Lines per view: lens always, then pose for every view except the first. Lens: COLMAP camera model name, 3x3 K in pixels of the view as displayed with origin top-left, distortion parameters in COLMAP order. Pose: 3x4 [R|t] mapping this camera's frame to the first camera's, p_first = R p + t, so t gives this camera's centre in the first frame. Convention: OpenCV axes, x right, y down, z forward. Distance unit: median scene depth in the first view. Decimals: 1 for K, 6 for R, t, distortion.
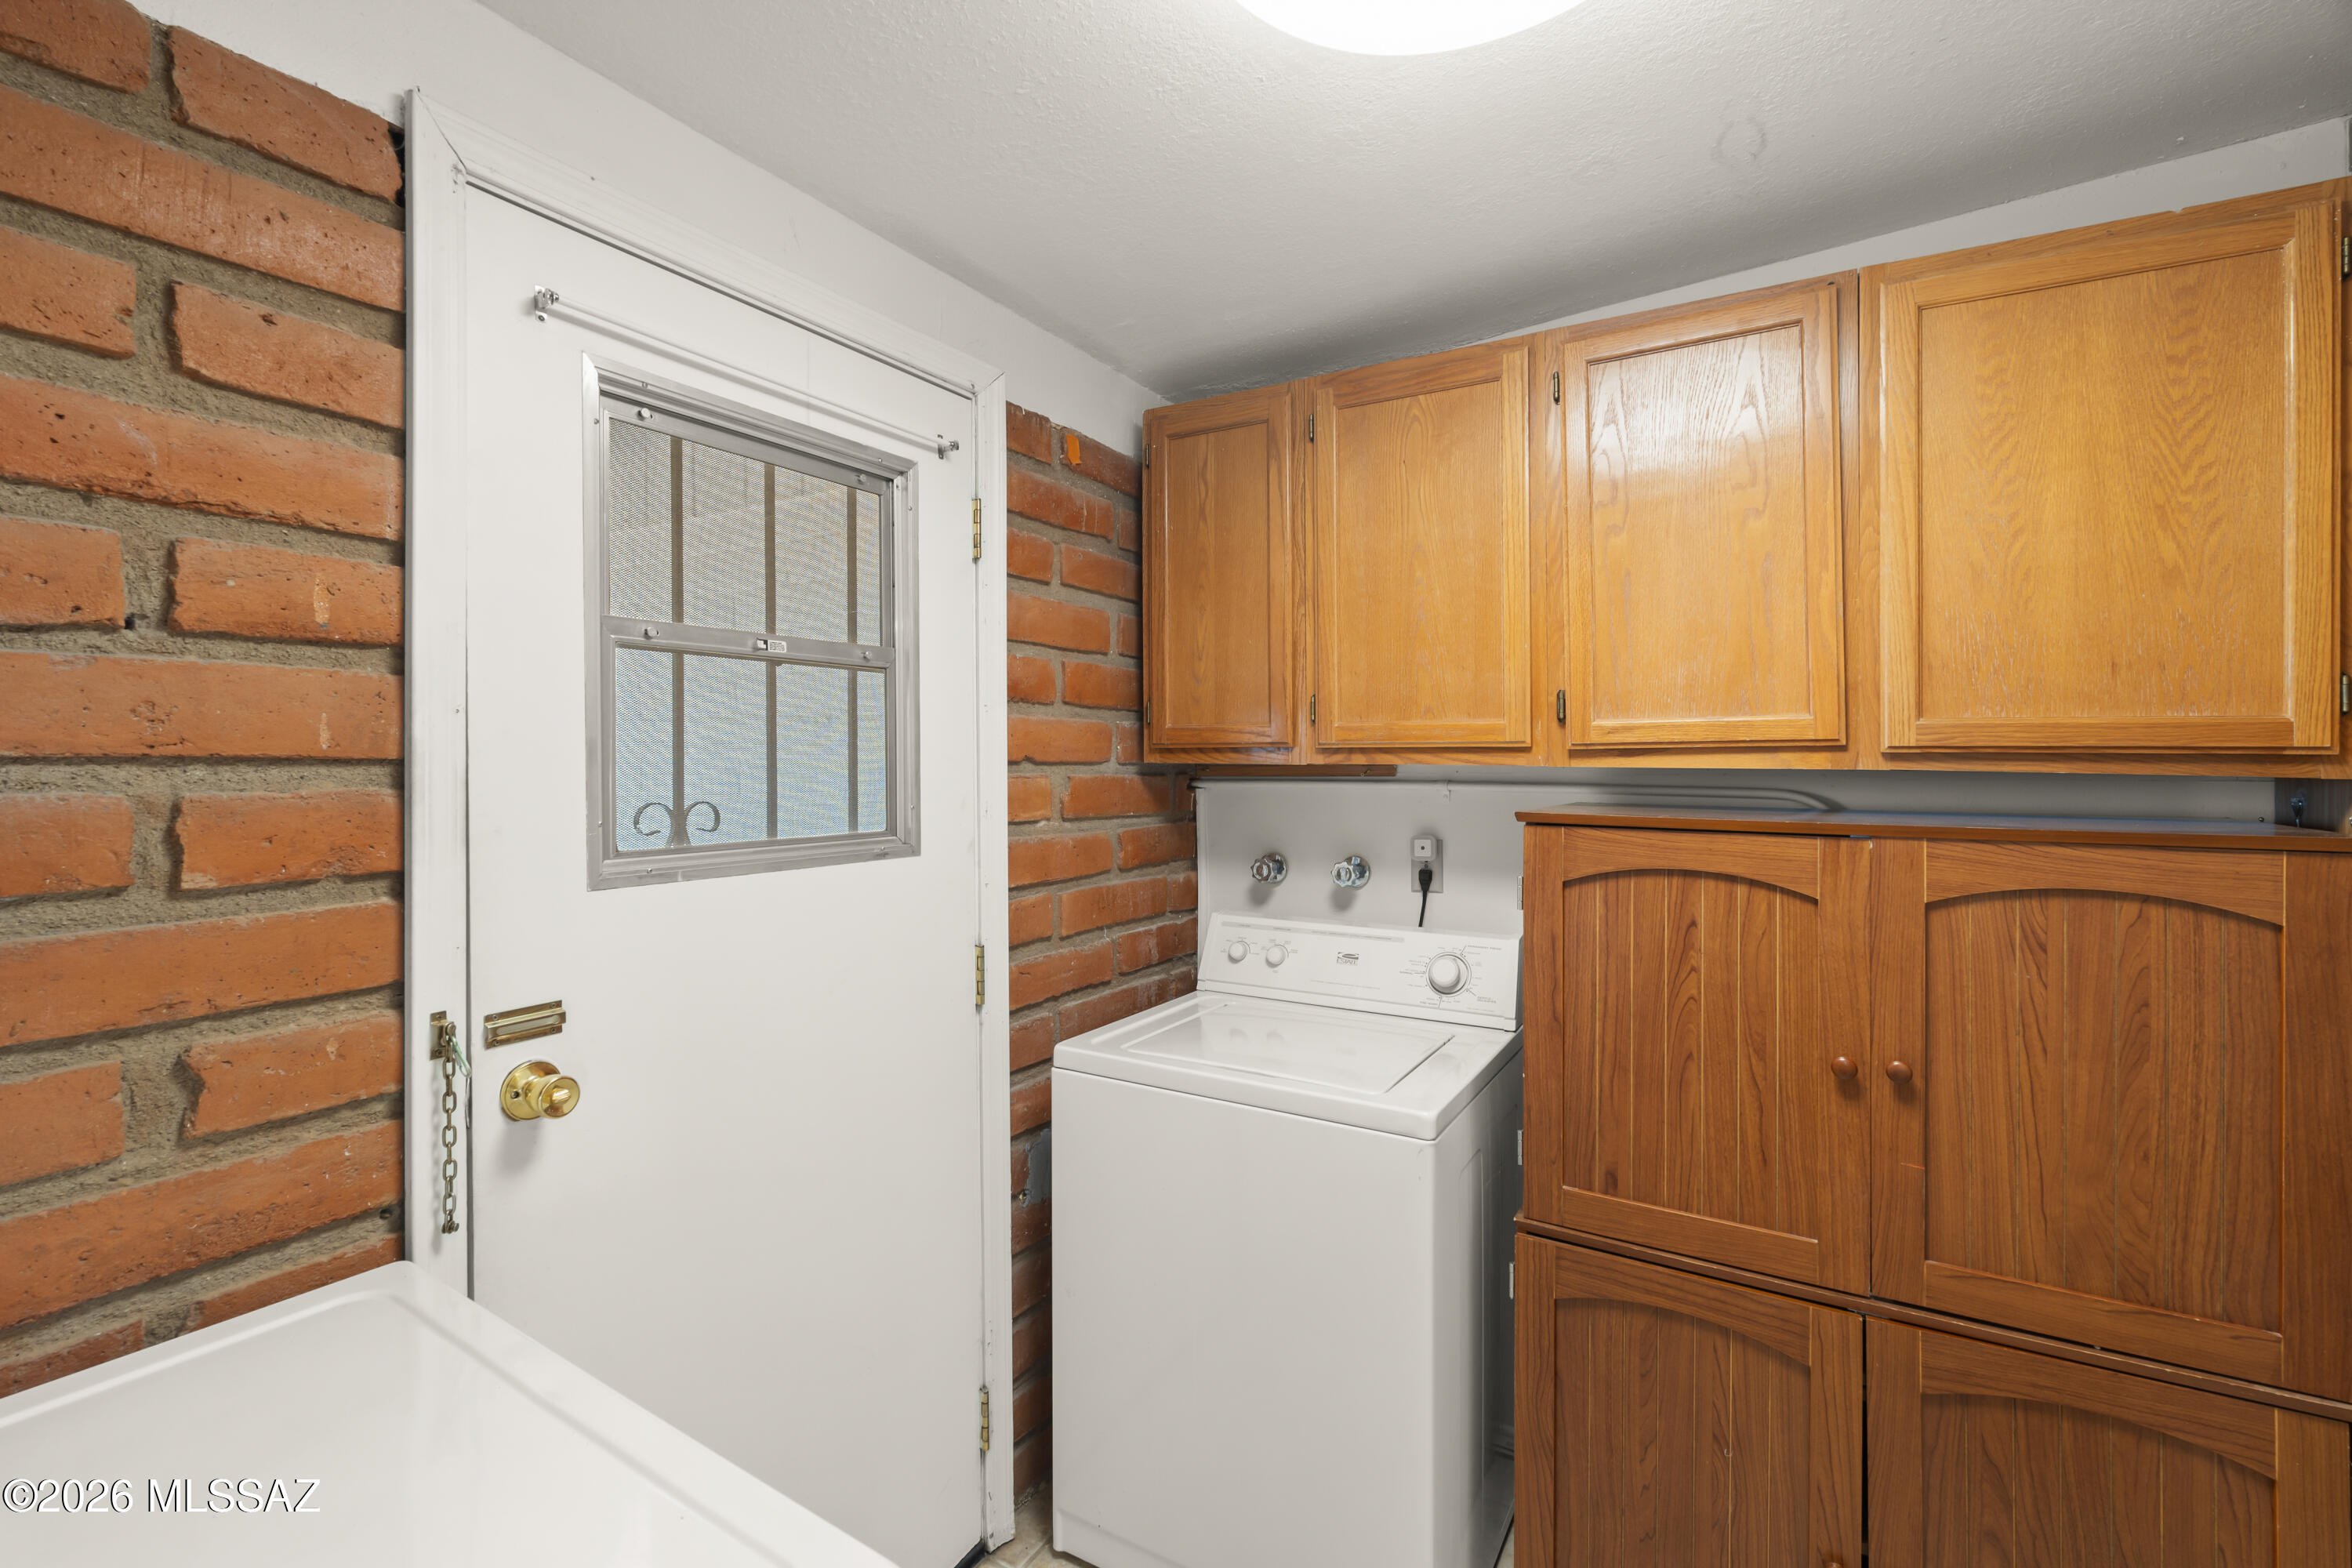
lens RADIAL K [[1040.6, 0, 1185.9], [0, 1040.6, 793.8], [0, 0, 1]] dist [-0.004494, -0.000364]
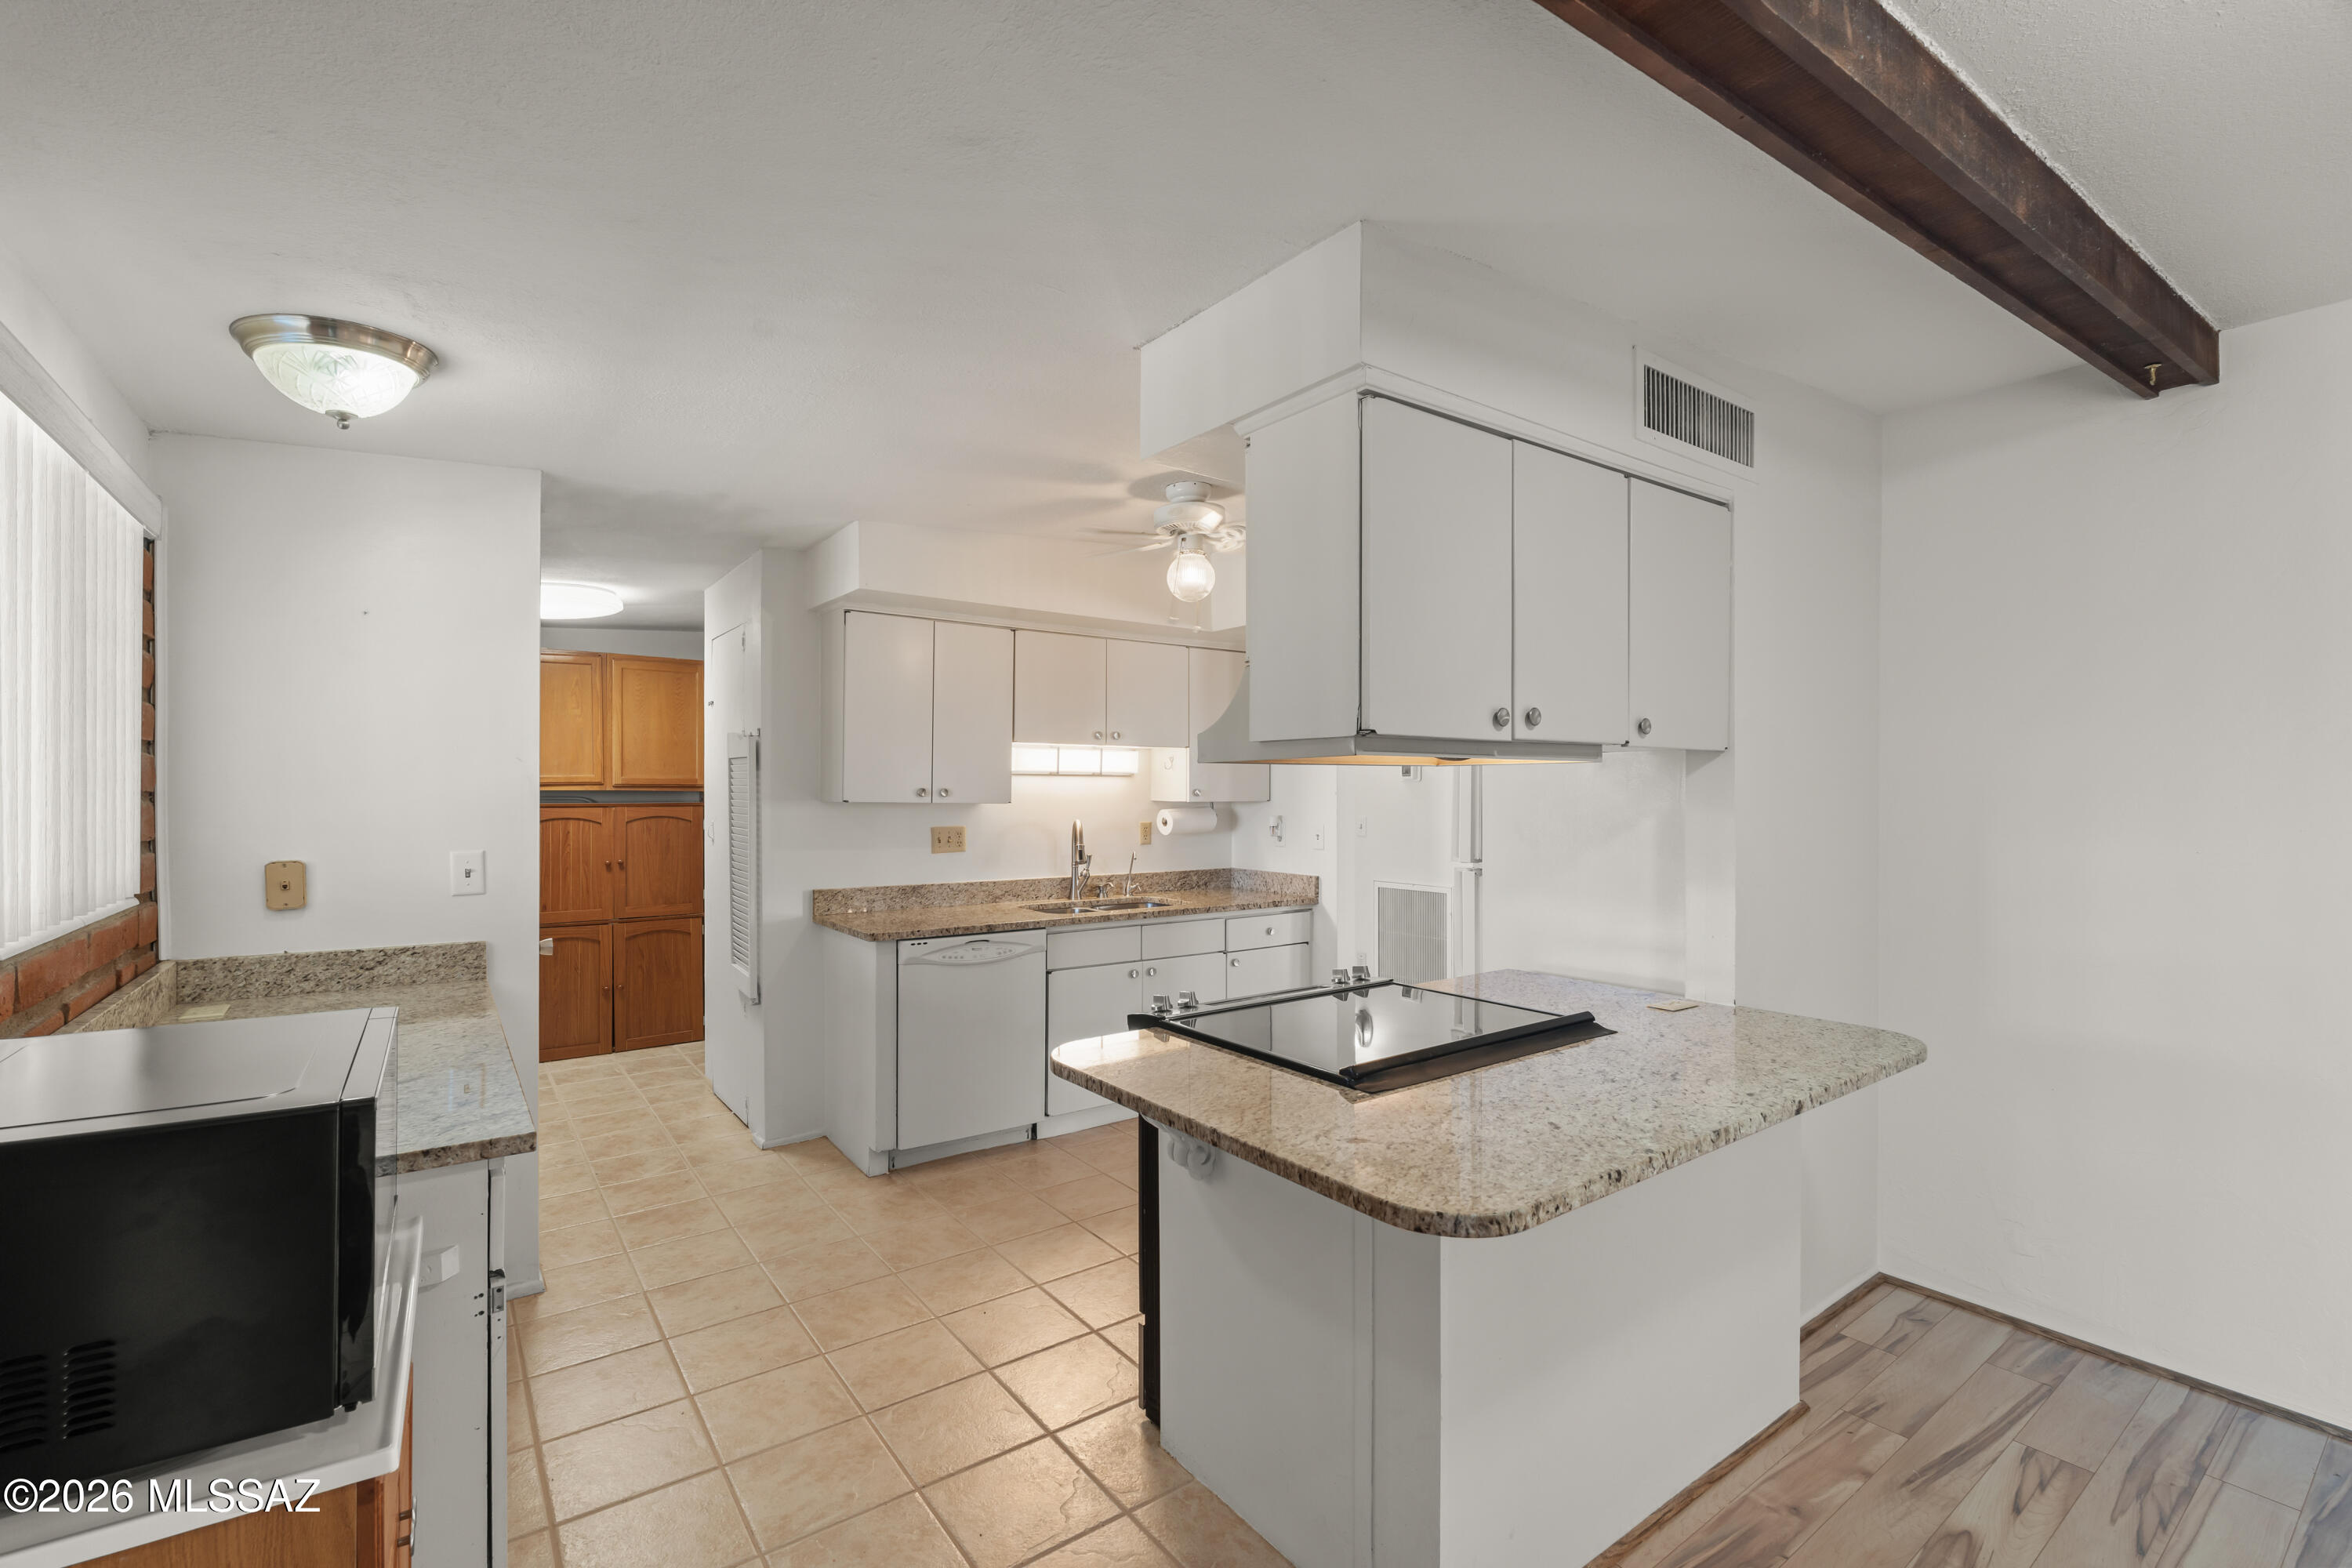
lens RADIAL K [[1040.6, 0, 1186.4], [0, 1040.6, 790.0], [0, 0, 1]] dist [-0.004494, -0.000364]
pose [[0.415902, -0.008398, 0.909371, -2.011387], [0.003693, 0.999965, 0.007545, -0.047532], [-0.909402, 0.000220, 0.415918, -2.613363]]
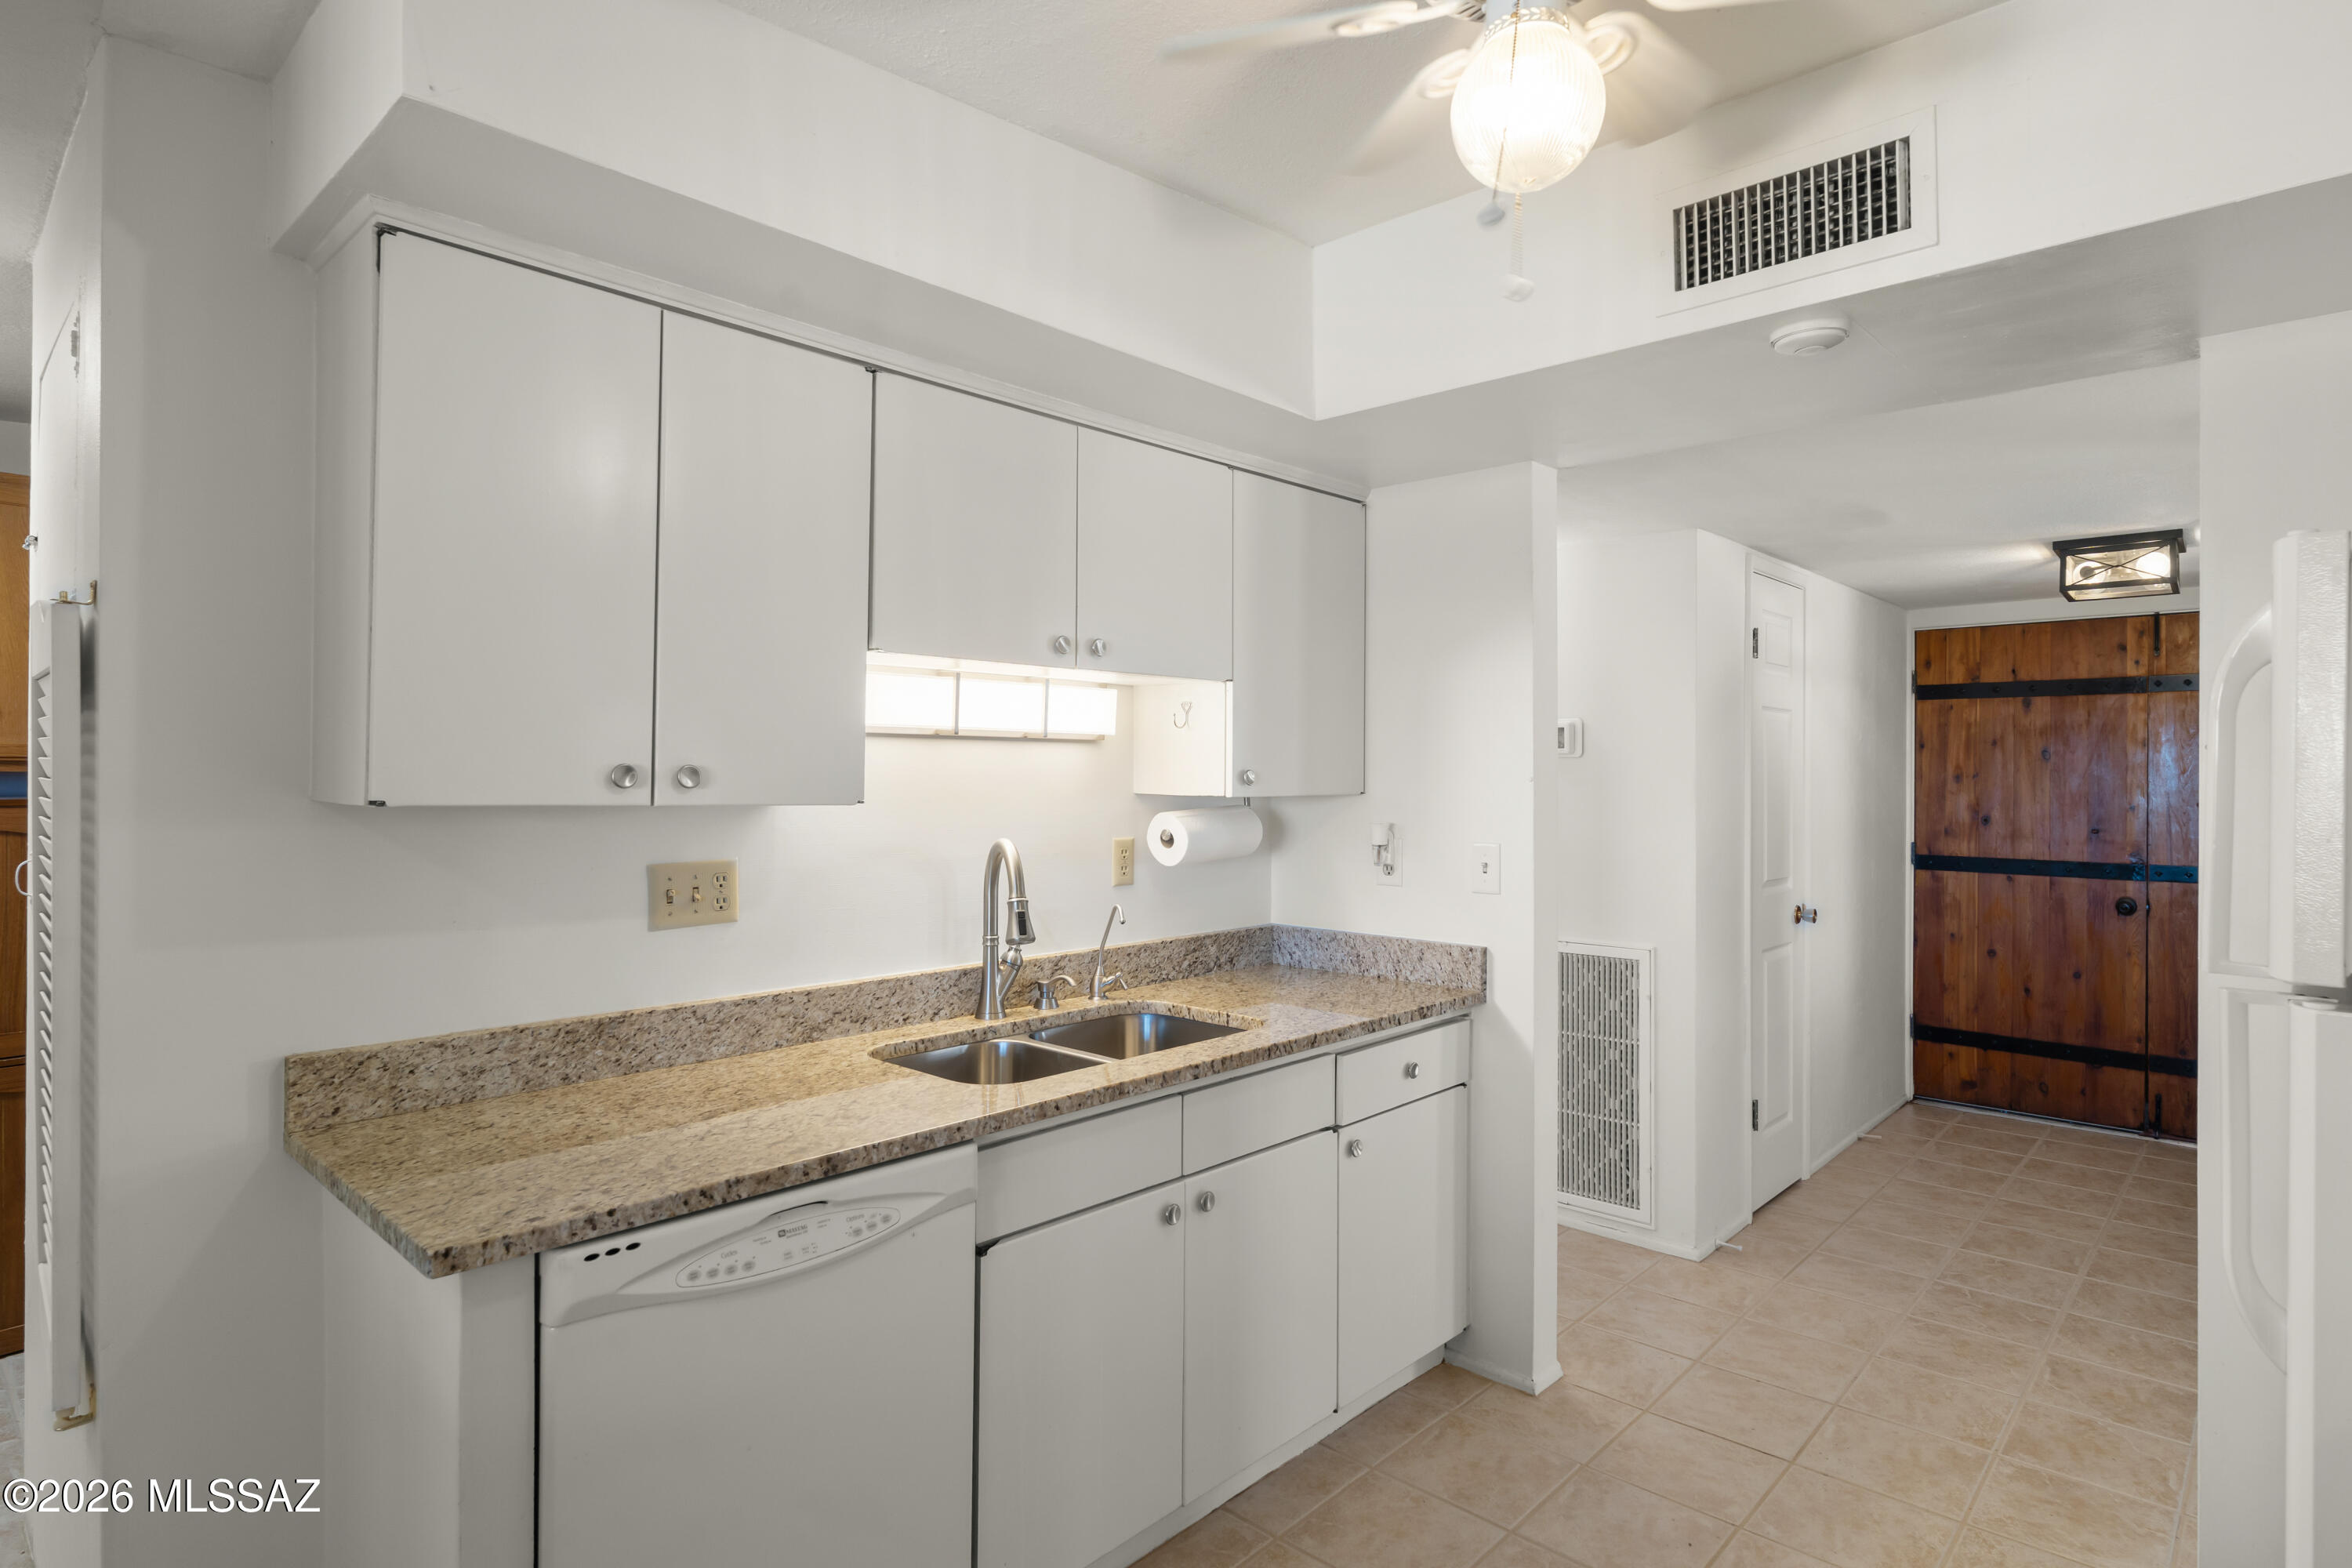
lens RADIAL K [[1217.3, 0, 1195.1], [0, 1217.3, 769.5], [0, 0, 1]] dist [0.017913, -0.000658]
pose [[0.234816, -0.003942, 0.972032, -0.703984], [0.002217, 0.999991, 0.003520, -0.031683], [-0.972037, 0.001328, 0.234822, -1.554211]]
